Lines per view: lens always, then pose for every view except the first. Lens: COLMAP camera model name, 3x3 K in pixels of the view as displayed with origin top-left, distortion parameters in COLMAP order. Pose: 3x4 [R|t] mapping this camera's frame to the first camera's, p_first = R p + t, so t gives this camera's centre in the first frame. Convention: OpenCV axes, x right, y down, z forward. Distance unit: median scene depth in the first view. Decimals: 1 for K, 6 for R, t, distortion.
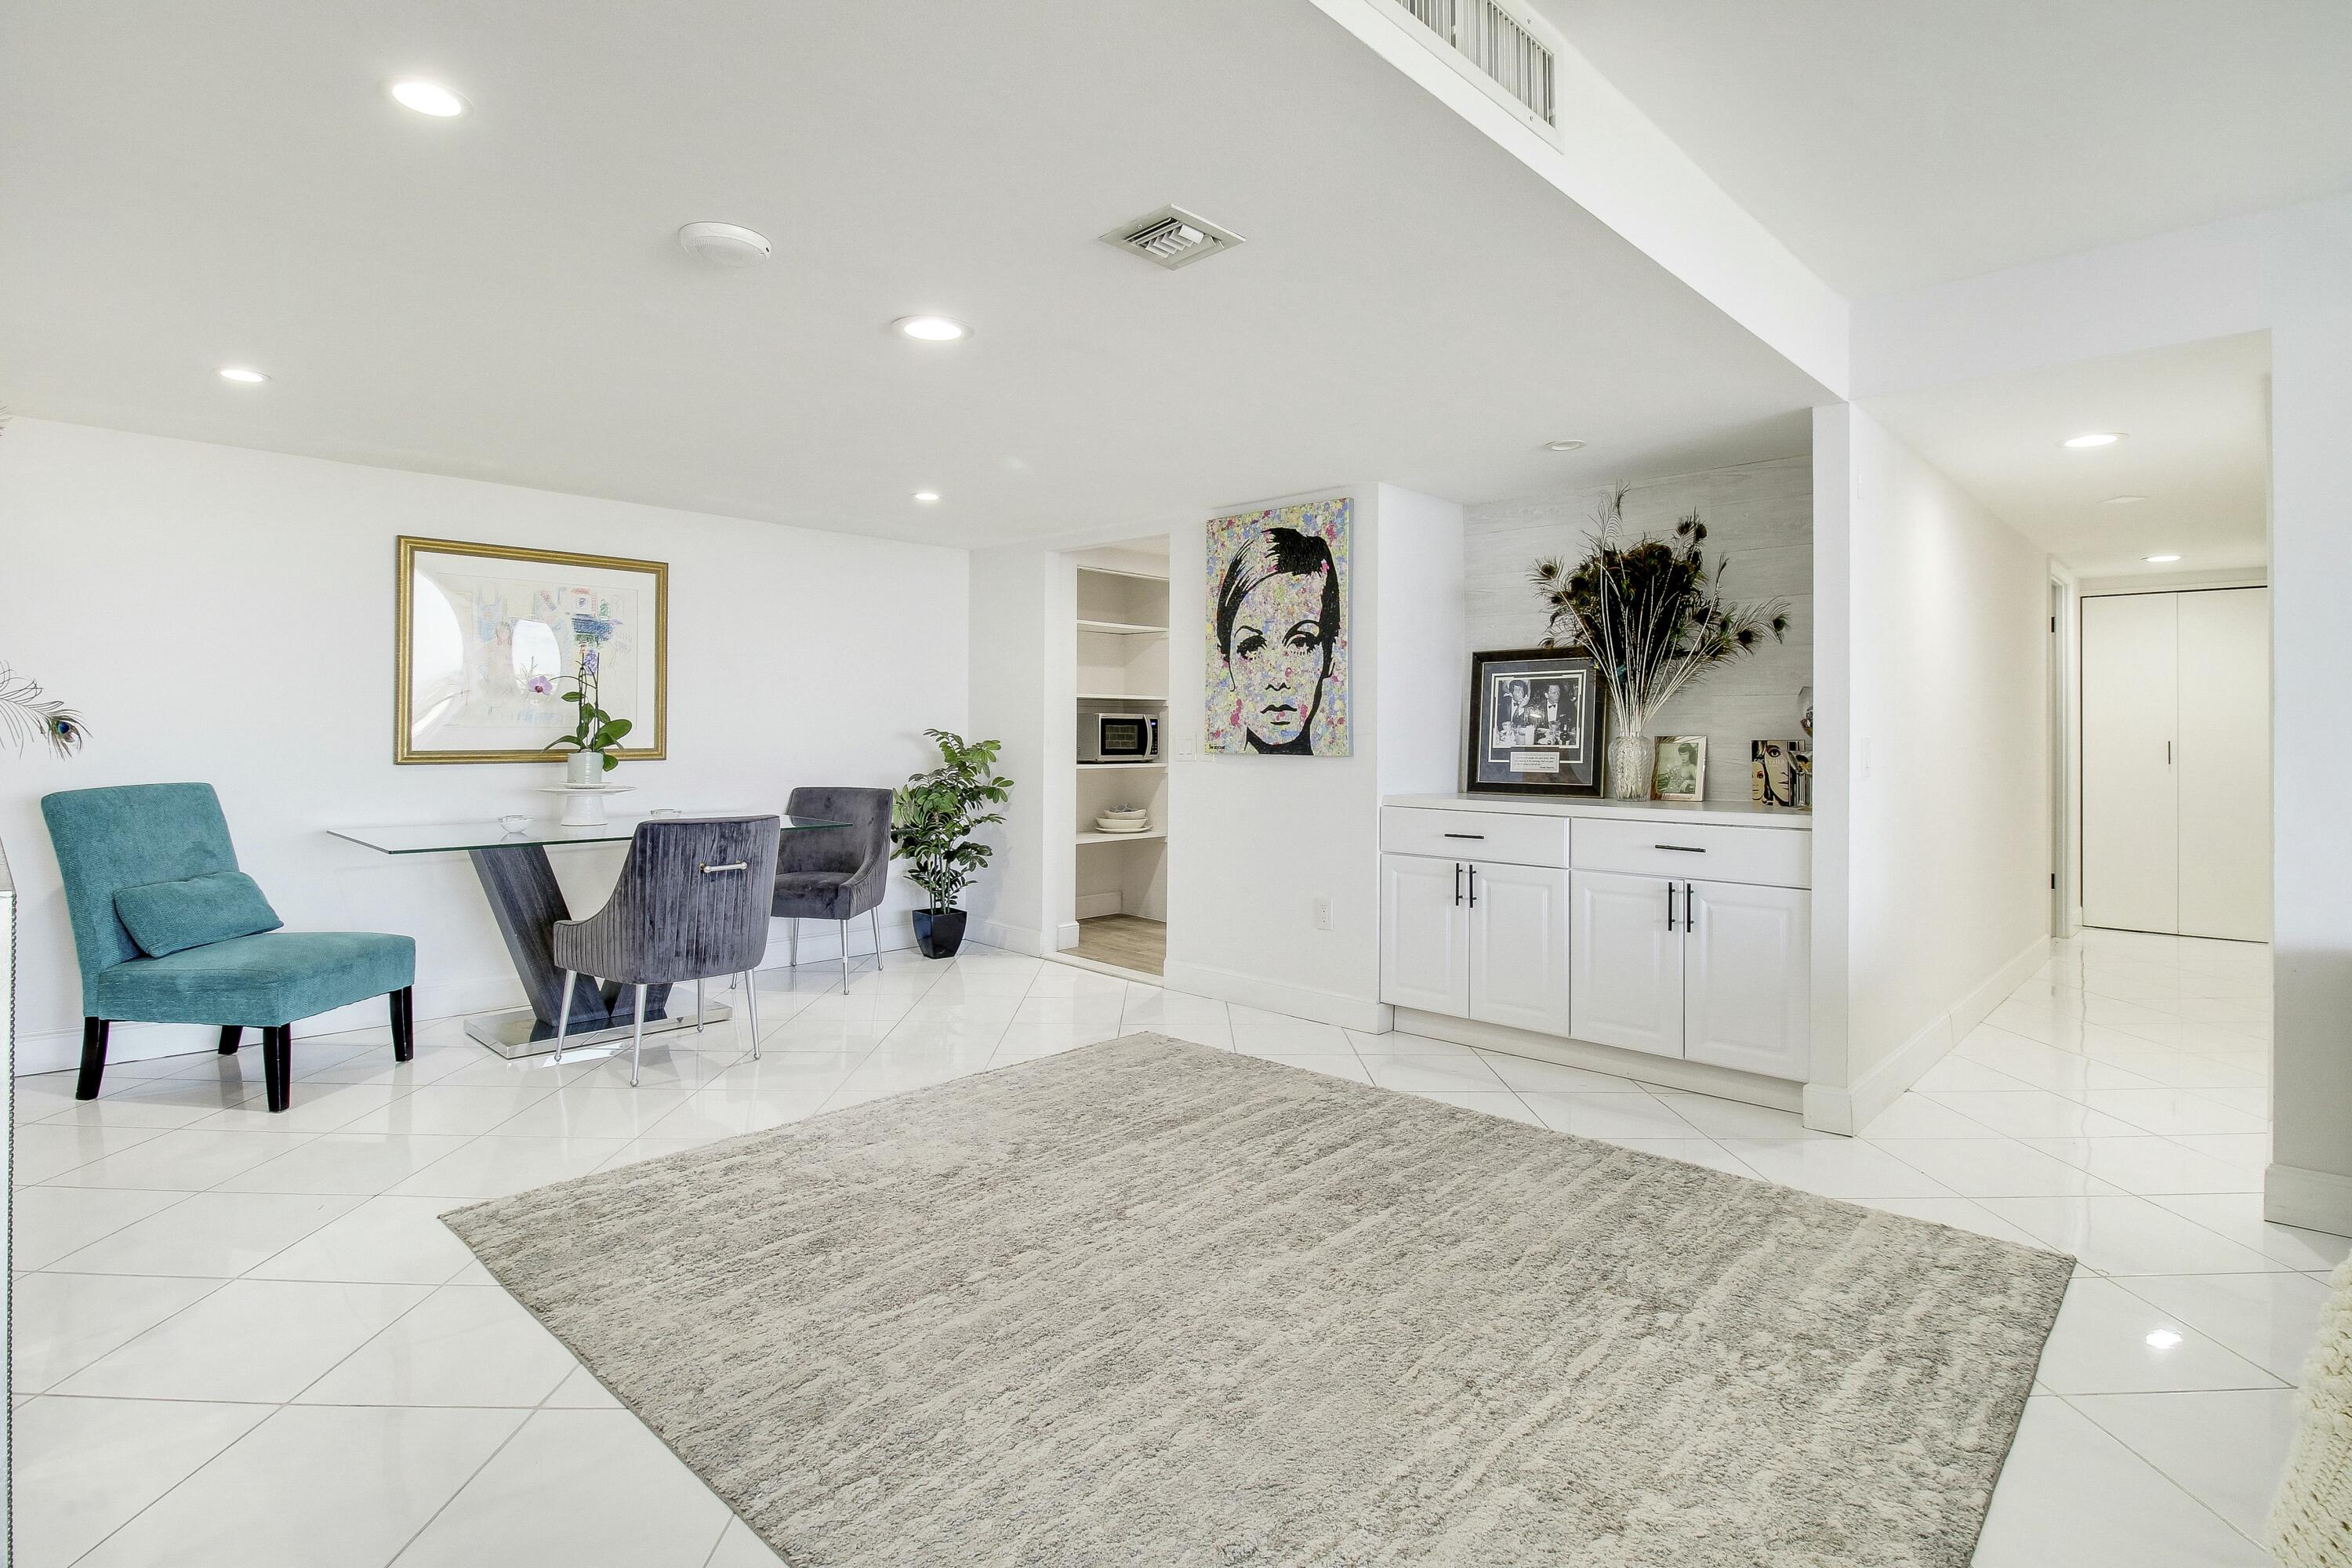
lens RADIAL K [[1146.2, 0, 1219.8], [0, 1146.2, 716.0], [0, 0, 1]] dist [-0.033512, -0.001273]
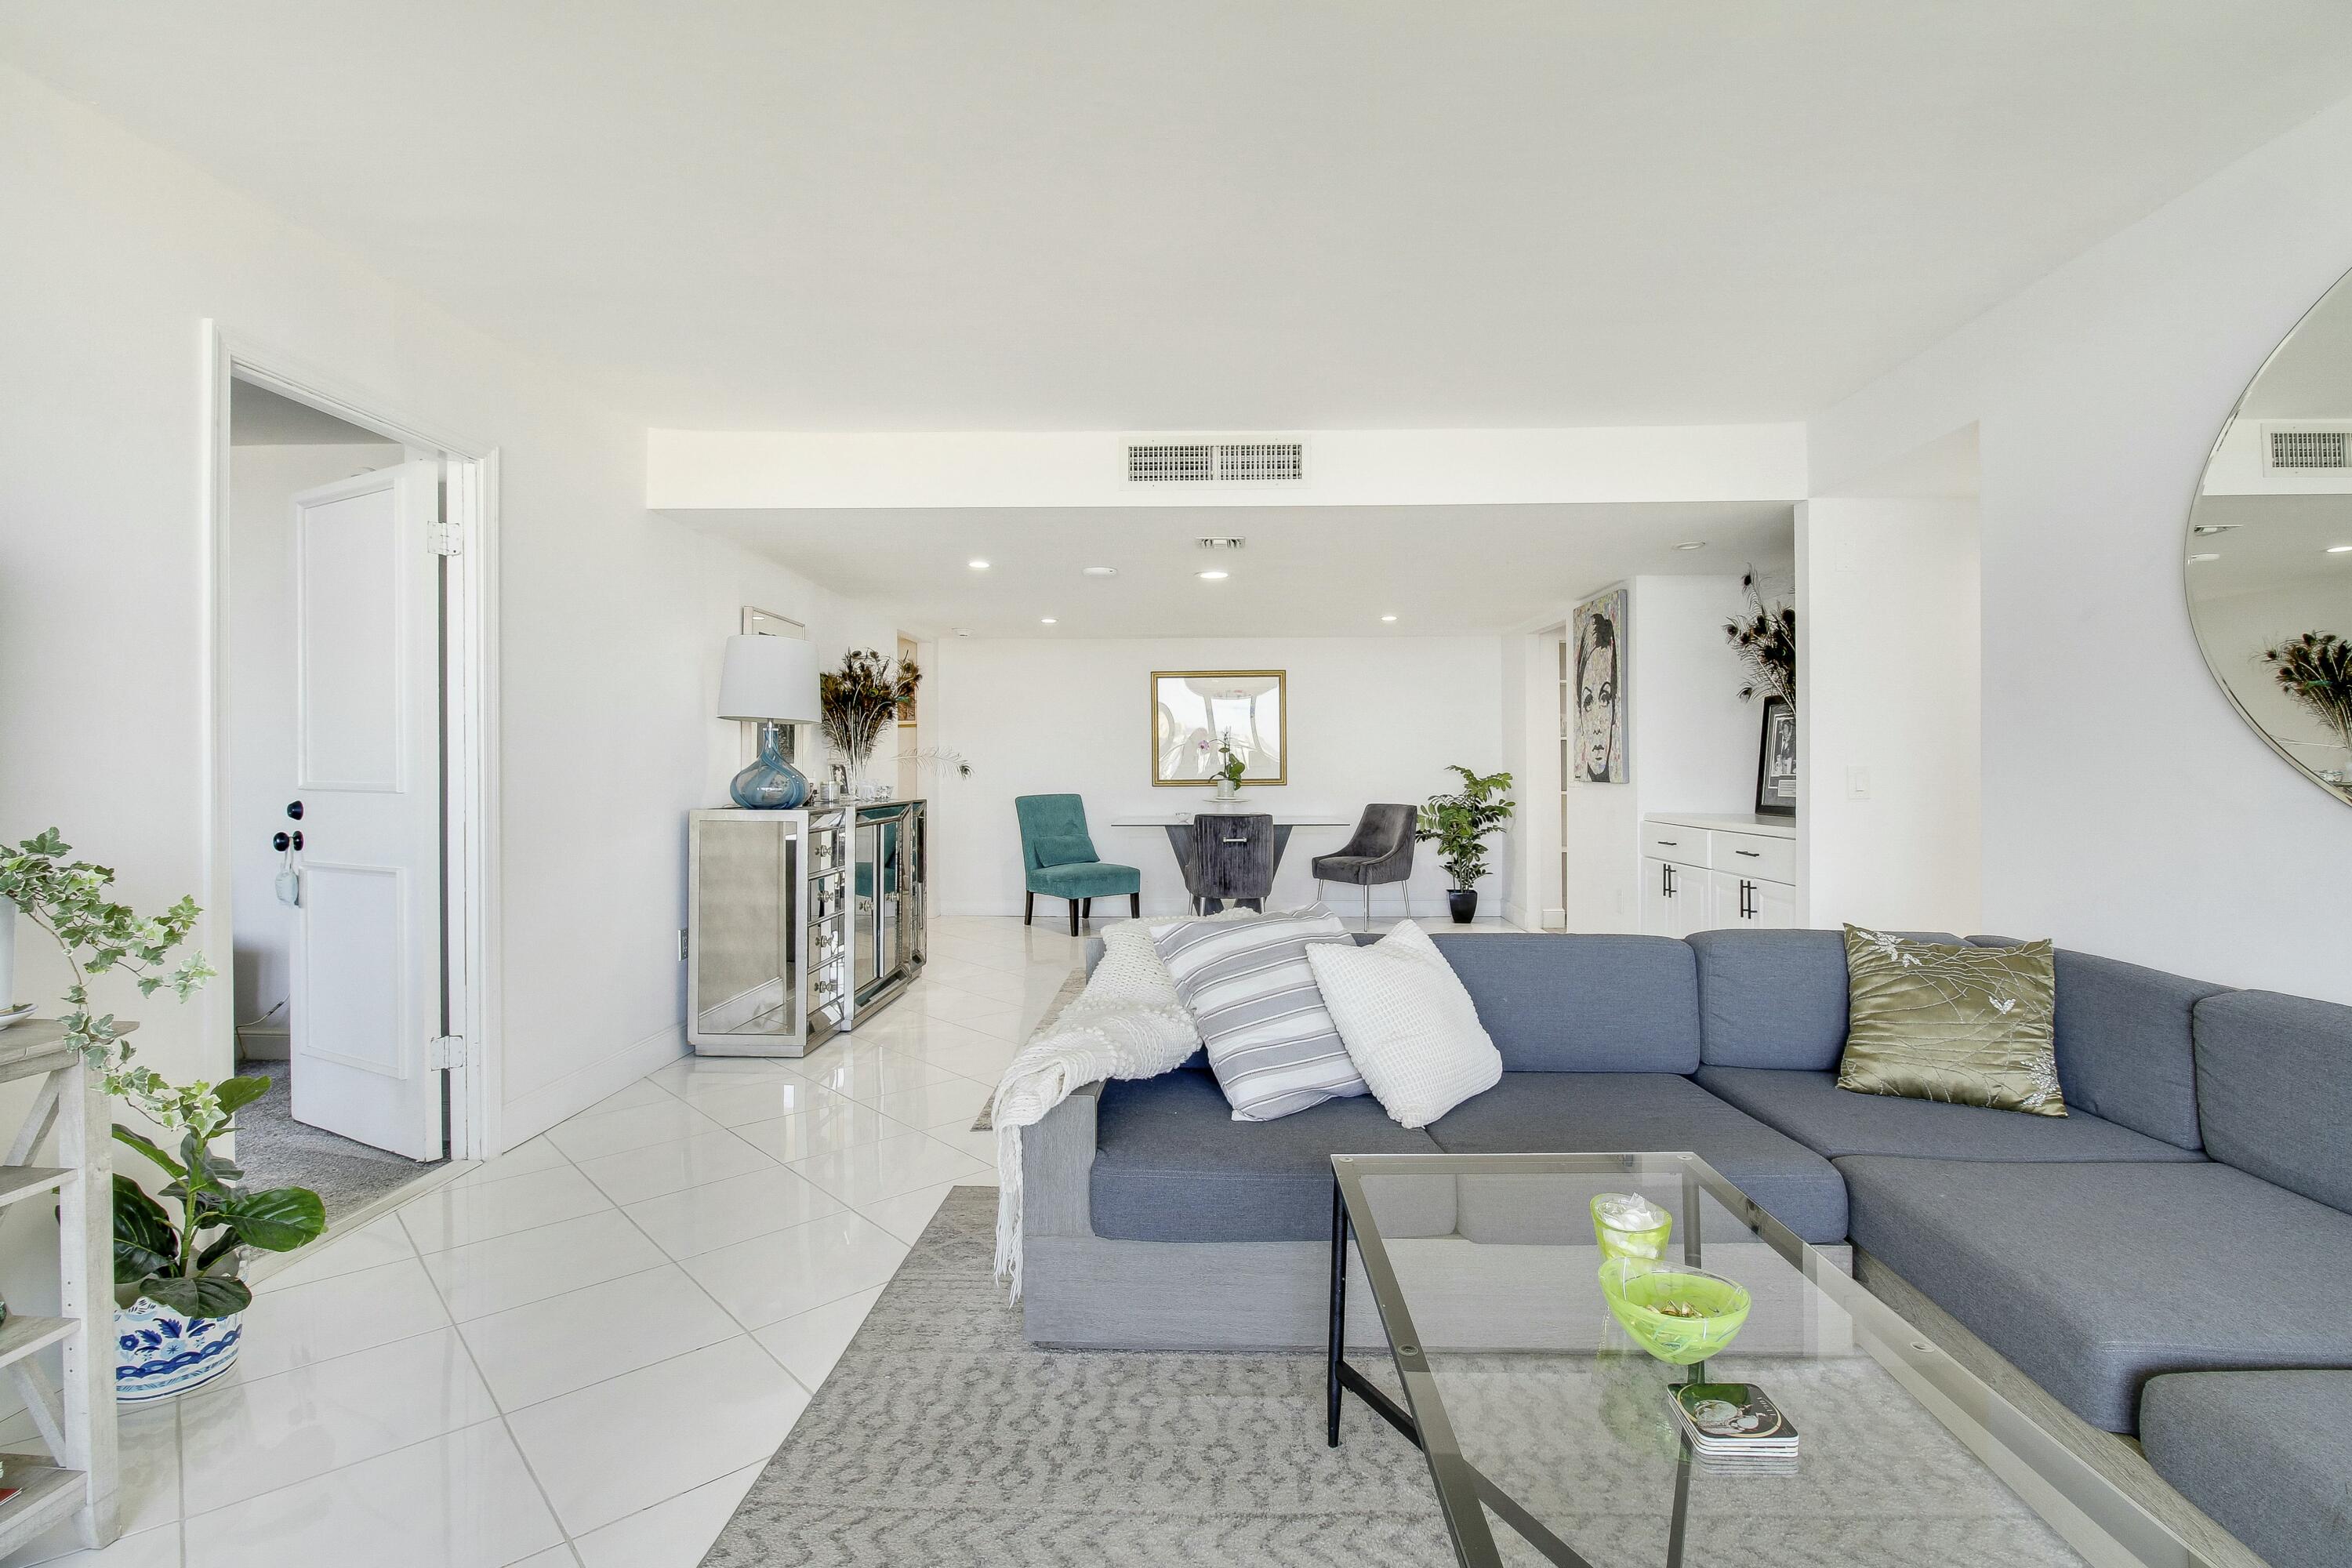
lens RADIAL K [[1103.9, 0, 1179.9], [0, 1103.9, 769.1], [0, 0, 1]] dist [-0.007762, -0.007346]
pose [[0.651946, -0.007389, -0.758230, 0.723637], [0.017638, 0.999830, 0.005423, 0.002533], [0.758060, -0.016909, 0.651965, -0.218390]]
